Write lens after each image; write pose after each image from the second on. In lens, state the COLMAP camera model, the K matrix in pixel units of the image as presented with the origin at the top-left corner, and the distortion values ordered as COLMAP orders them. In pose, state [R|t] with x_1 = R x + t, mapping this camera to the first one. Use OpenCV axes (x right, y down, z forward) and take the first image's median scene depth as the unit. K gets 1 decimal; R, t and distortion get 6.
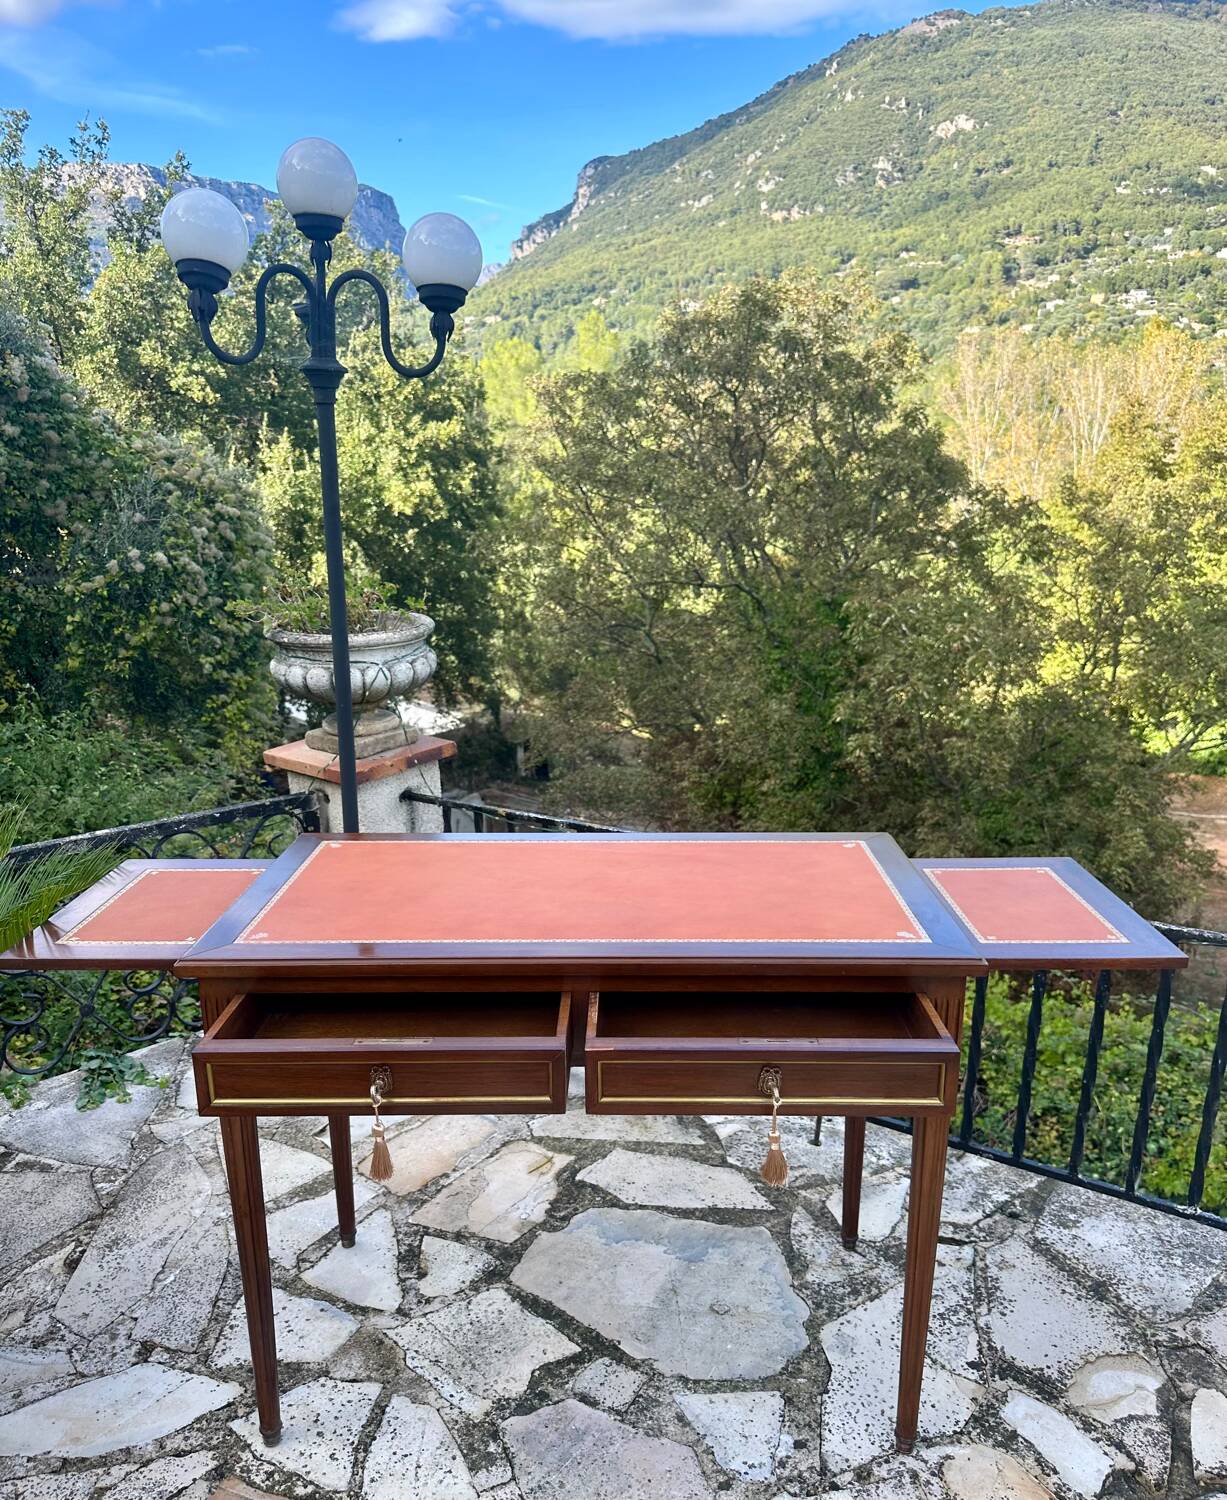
lens RADIAL K [[1122.0, 0, 613.6], [0, 1122.0, 809.1], [0, 0, 1]] dist [0.007278, -0.014344]
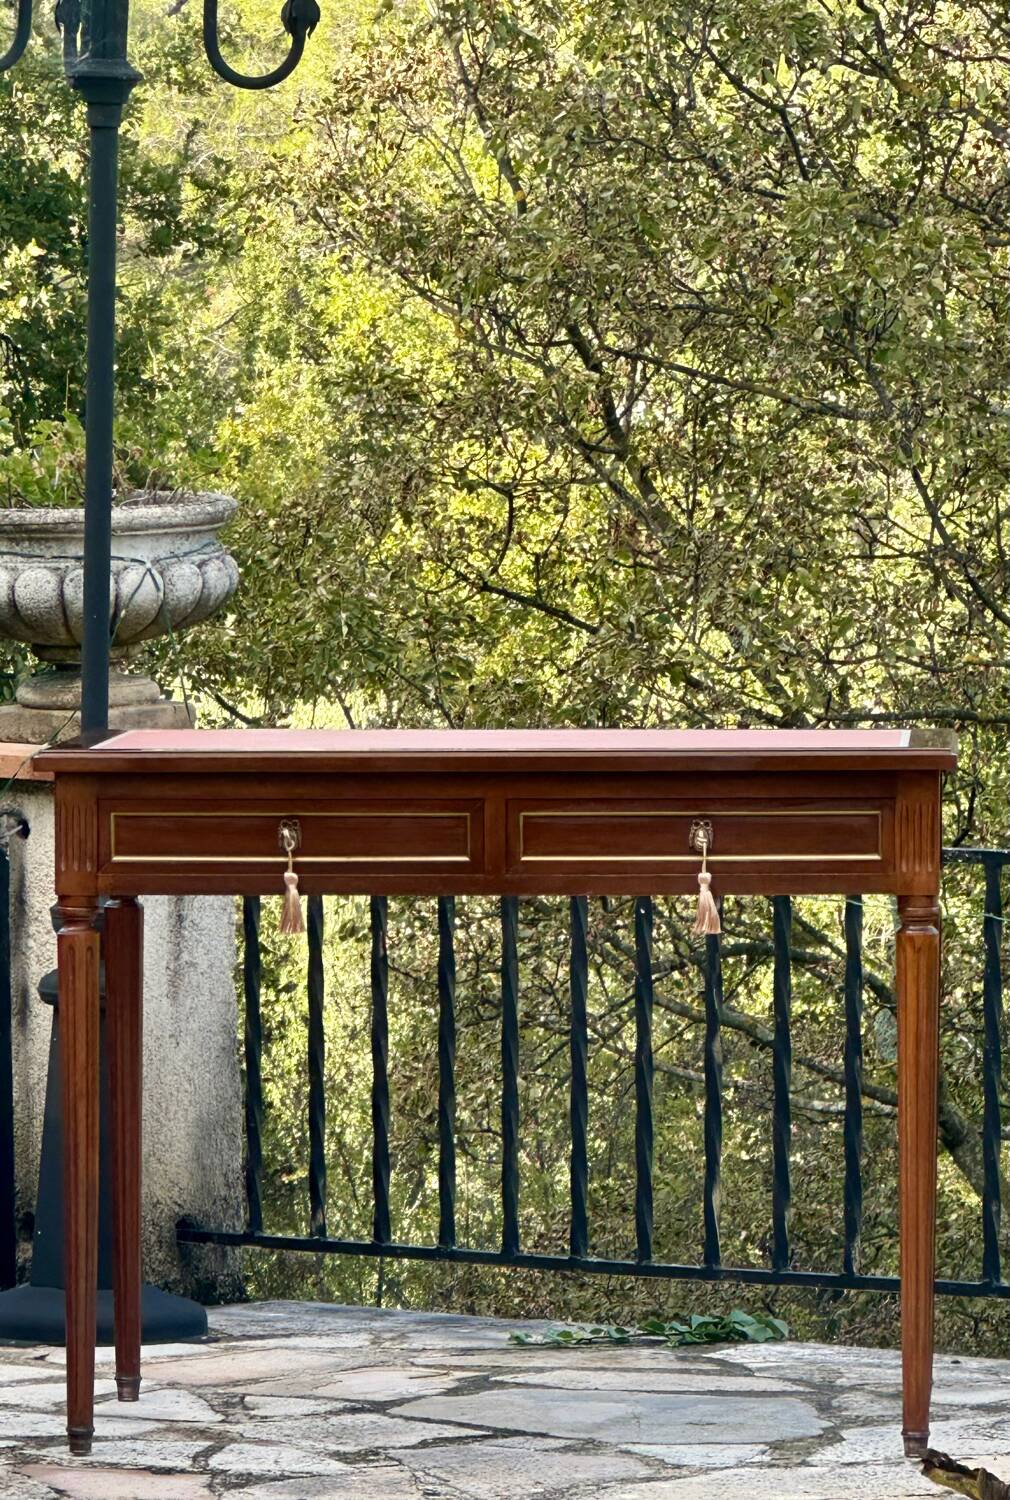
lens RADIAL K [[8473.3, 0, 506.9], [0, 8473.3, 752.2], [0, 0, 1]] dist [-1.565272, 0.000000]
pose [[0.999032, 0.003445, -0.043843, 0.027580], [-0.013828, 0.970975, -0.238780, 0.175099], [0.041748, 0.239155, 0.970083, -0.552440]]
